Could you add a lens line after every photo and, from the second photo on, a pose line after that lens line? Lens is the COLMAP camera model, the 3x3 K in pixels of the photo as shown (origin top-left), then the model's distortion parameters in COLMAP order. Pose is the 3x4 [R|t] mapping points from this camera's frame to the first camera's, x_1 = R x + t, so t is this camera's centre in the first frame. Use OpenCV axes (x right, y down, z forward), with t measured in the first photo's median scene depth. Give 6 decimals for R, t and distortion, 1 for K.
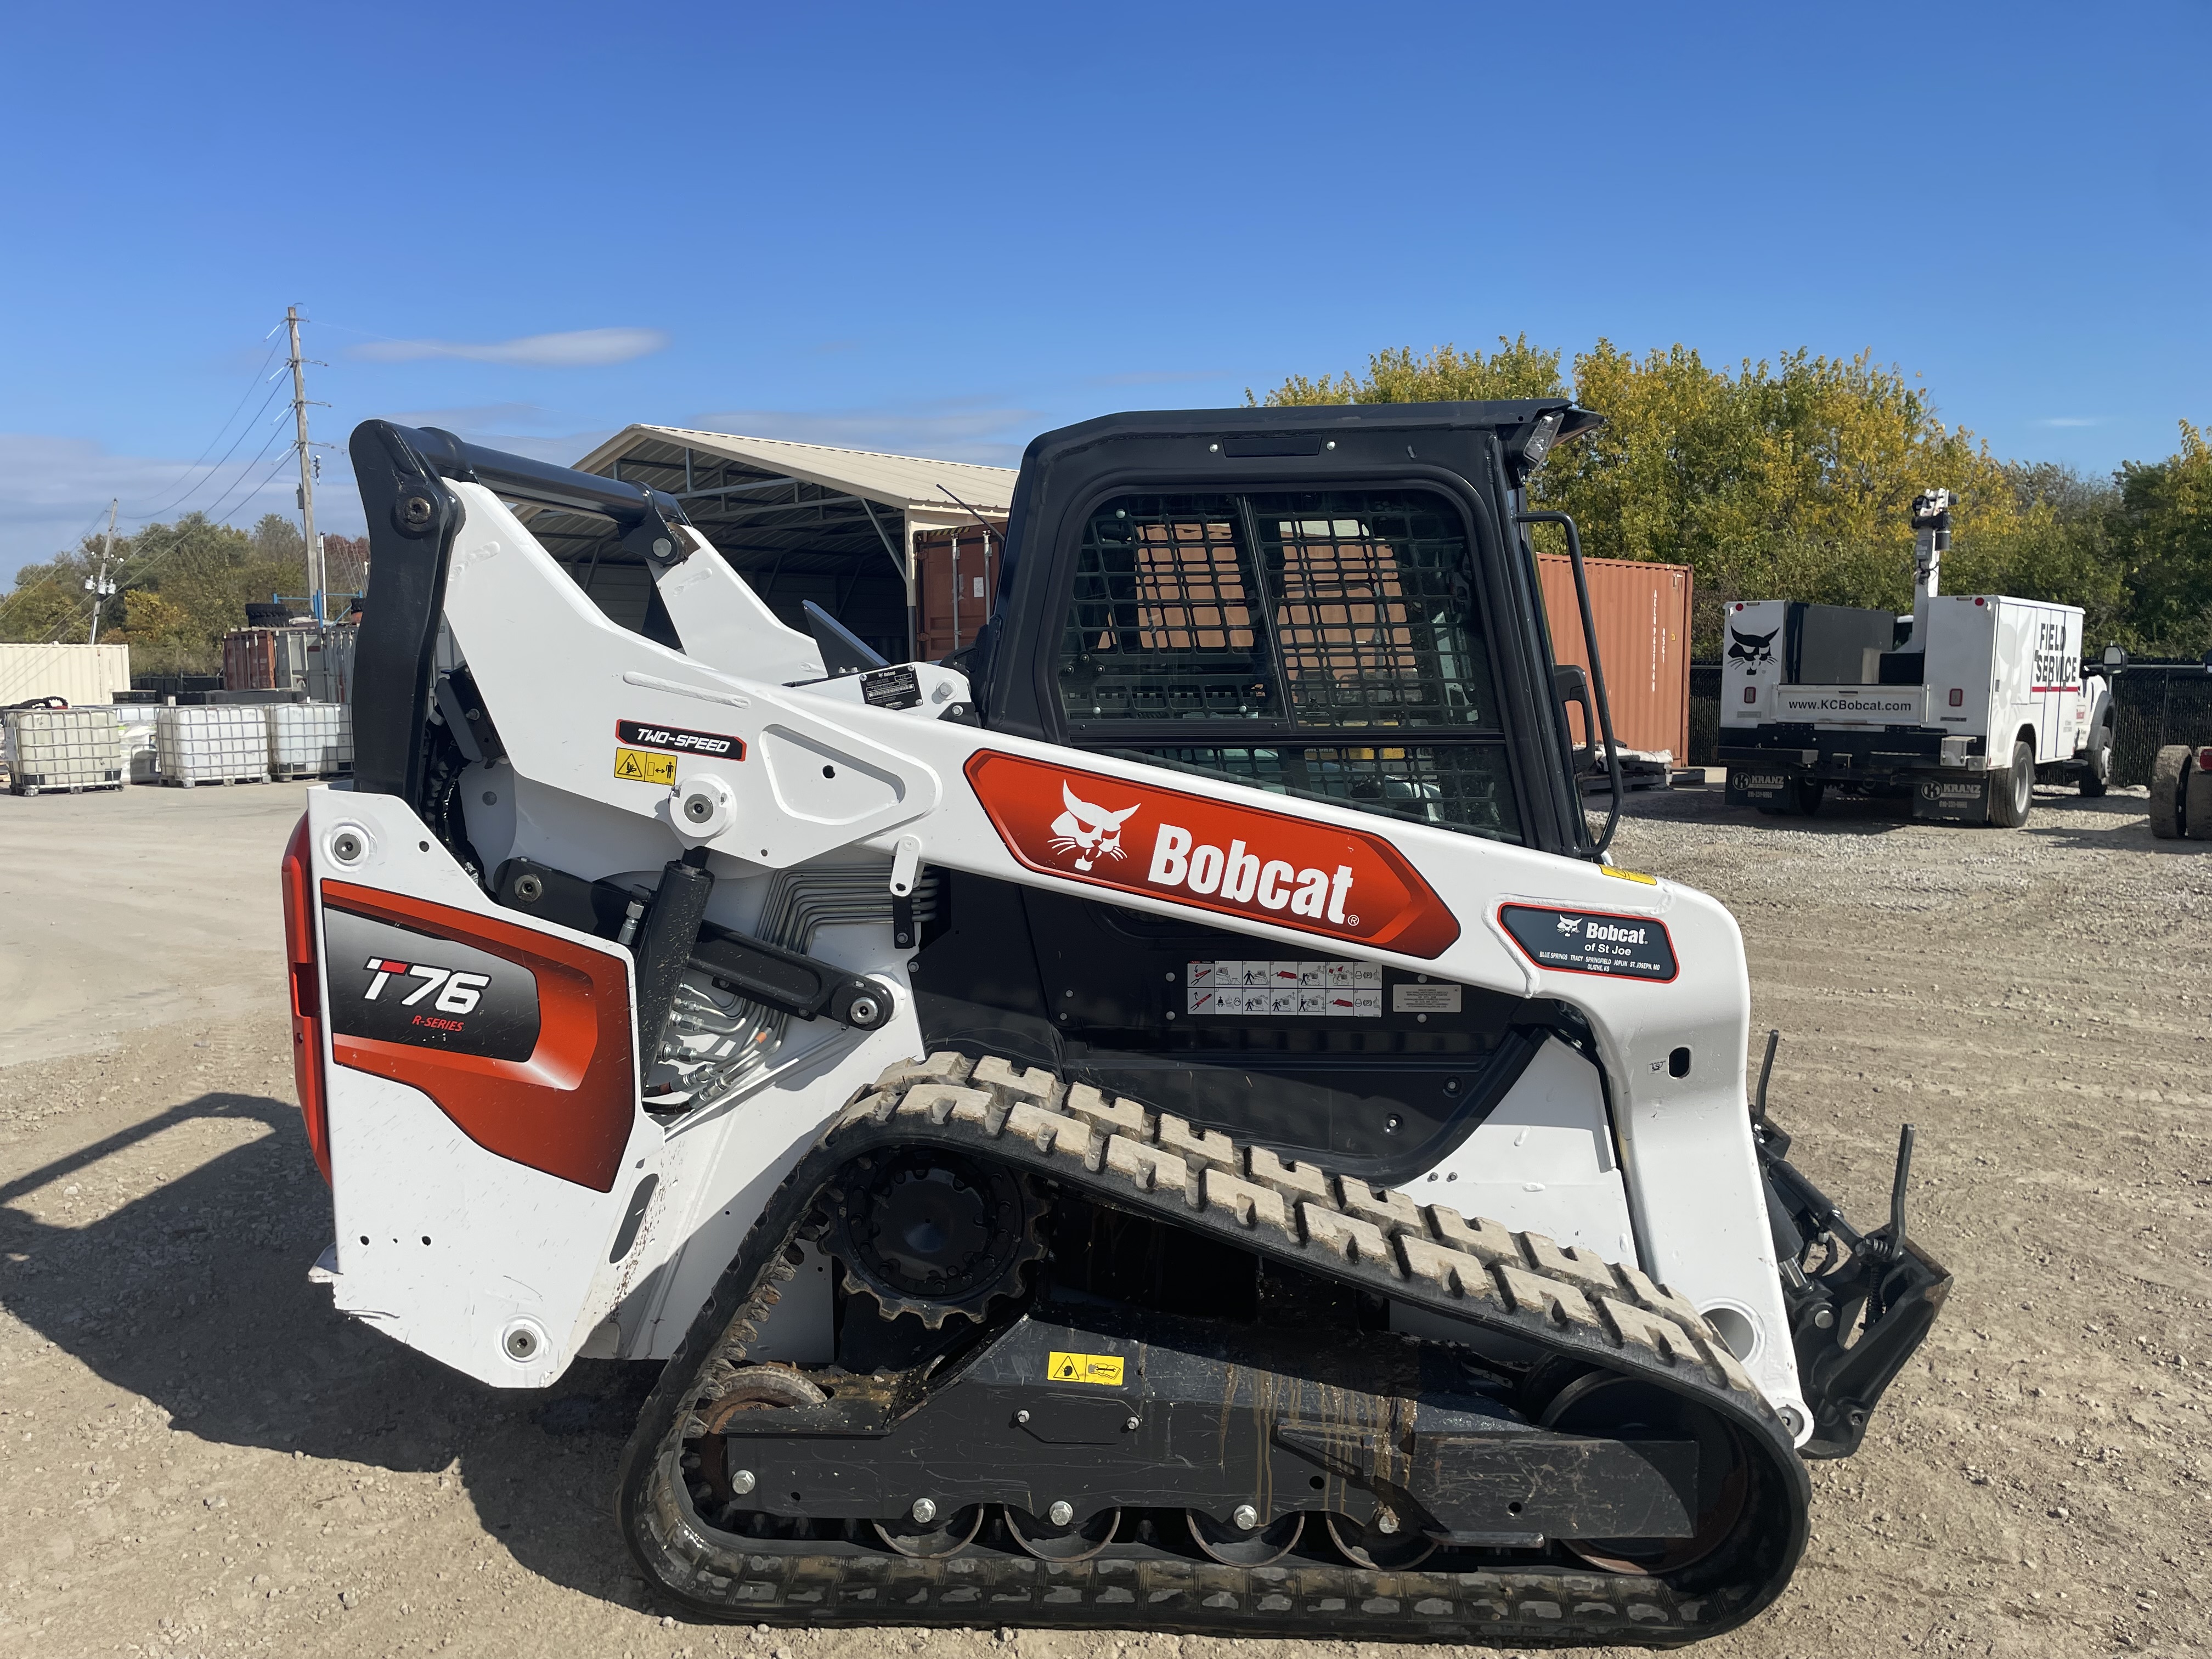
lens RADIAL K [[1679.3, 0, 1106.0], [0, 1679.3, 829.5], [0, 0, 1]] dist [0.097497, -0.123150]
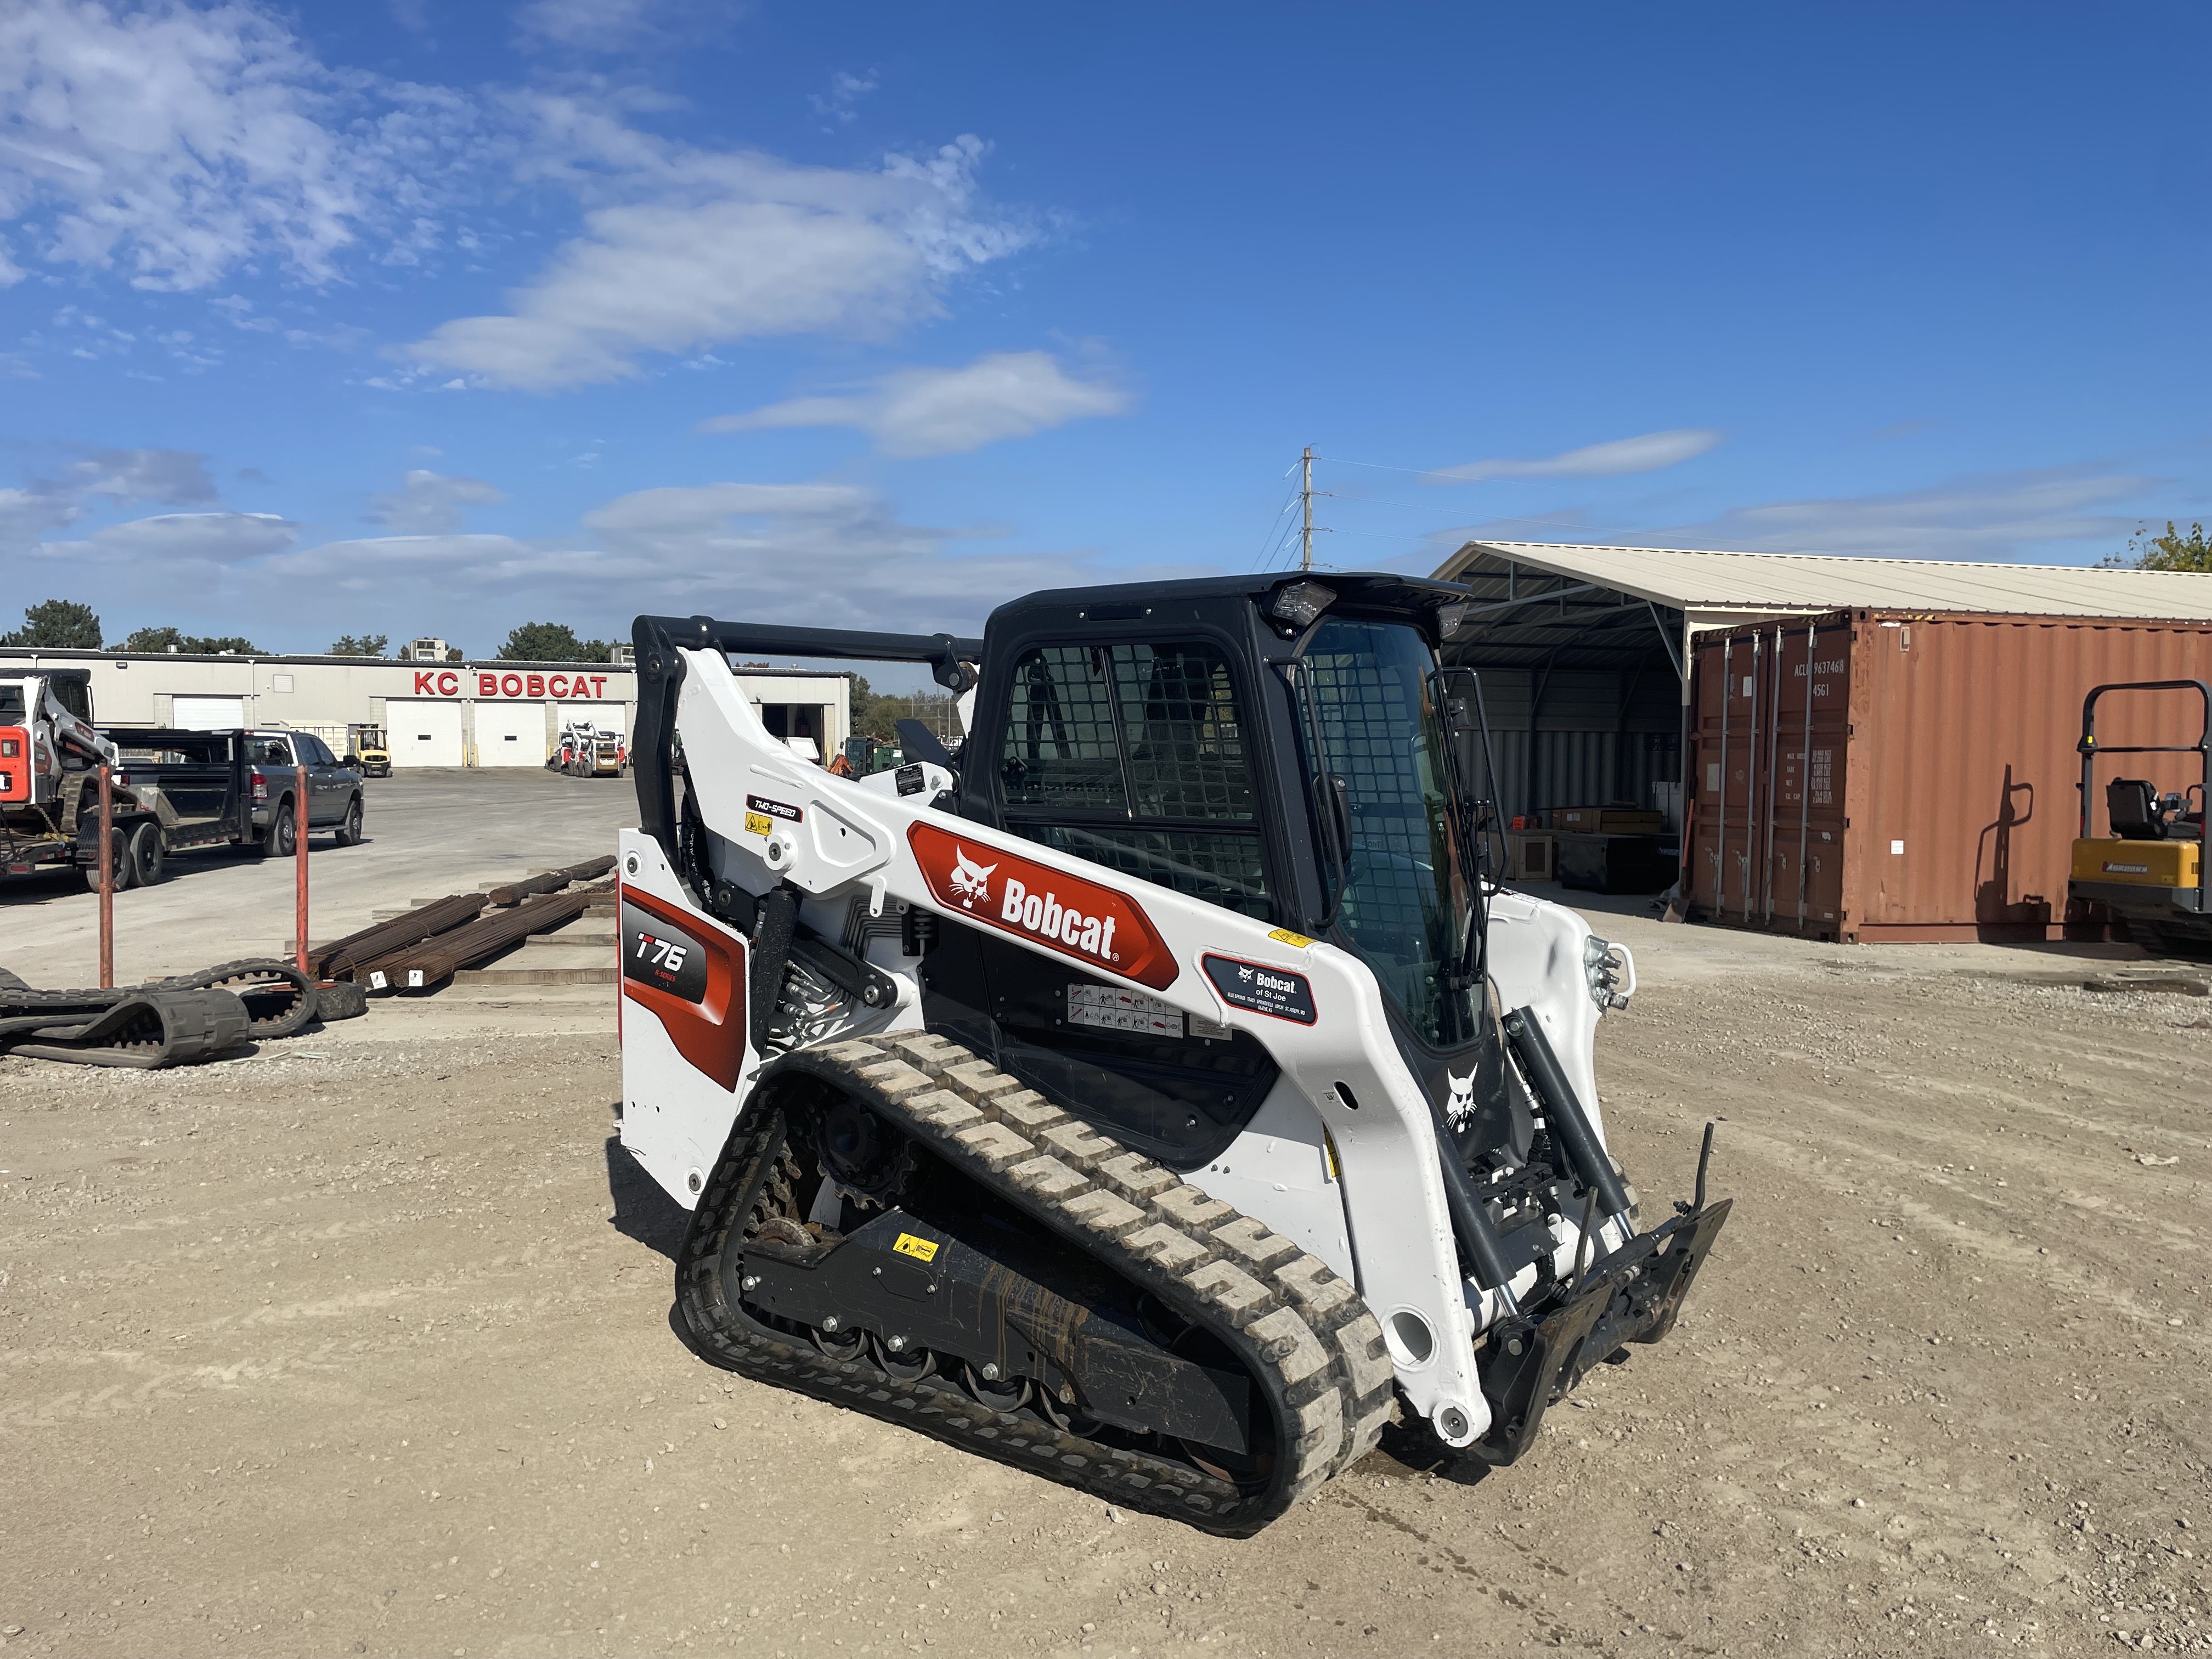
lens RADIAL K [[1660.7, 0, 1096.4], [0, 1660.7, 805.5], [0, 0, 1]] dist [0.076954, -0.103838]
pose [[0.836973, 0.034735, -0.546140, 0.860929], [-0.072052, 0.996290, -0.047056, -0.003954], [0.542479, 0.078735, 0.836371, -0.142526]]
